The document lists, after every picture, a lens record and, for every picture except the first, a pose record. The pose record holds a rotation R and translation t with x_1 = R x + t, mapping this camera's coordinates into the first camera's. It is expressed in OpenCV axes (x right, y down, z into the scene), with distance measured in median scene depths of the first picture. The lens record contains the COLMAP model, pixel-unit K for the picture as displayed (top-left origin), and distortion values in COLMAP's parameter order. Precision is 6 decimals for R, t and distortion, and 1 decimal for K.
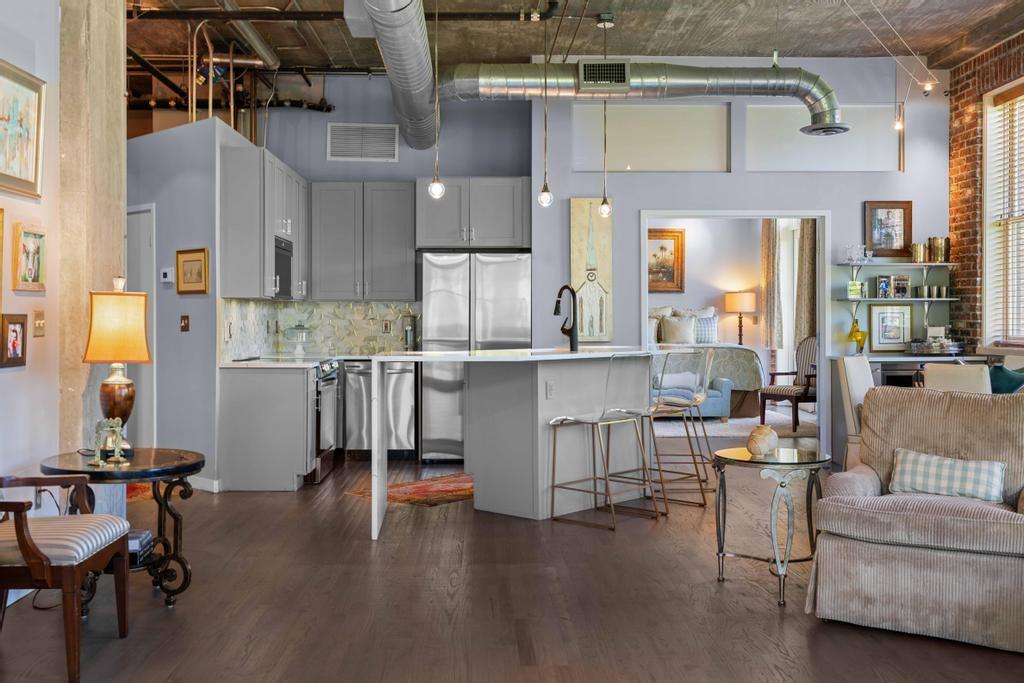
lens RADIAL K [[1009.1, 0, 500.9], [0, 1009.1, 309.6], [0, 0, 1]] dist [-0.004784, 0.000000]
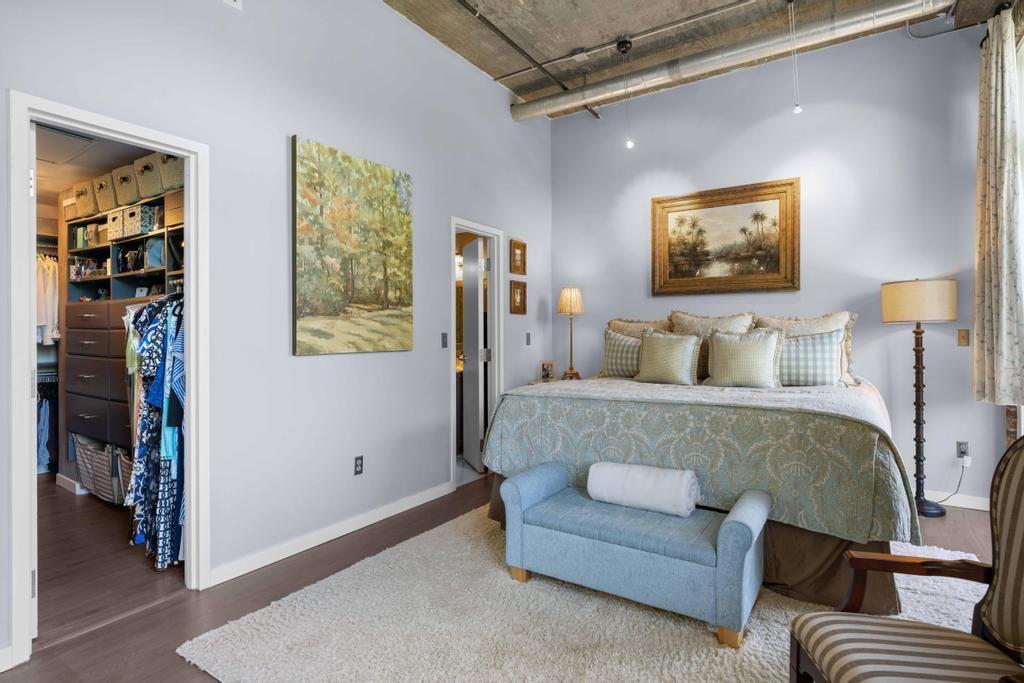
lens RADIAL K [[525.2, 0, 518.0], [0, 525.2, 331.2], [0, 0, 1]] dist [-0.005644, 0.002361]
pose [[0.831294, -0.009329, -0.555755, 0.337614], [0.010388, 0.999945, -0.001247, 0.008495], [0.555736, -0.004737, 0.831345, 1.051490]]
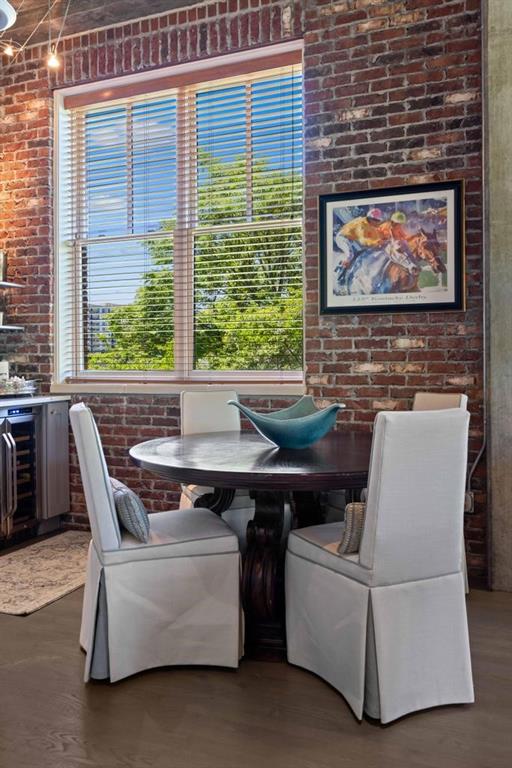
lens RADIAL K [[625.4, 0, 256.3], [0, 625.4, 364.9], [0, 0, 1]] dist [0.005168, -0.007393]
pose [[0.390621, -0.006529, 0.920528, 0.048467], [0.000615, 0.999976, 0.006832, 0.015530], [-0.920551, -0.002102, 0.390616, 0.579647]]
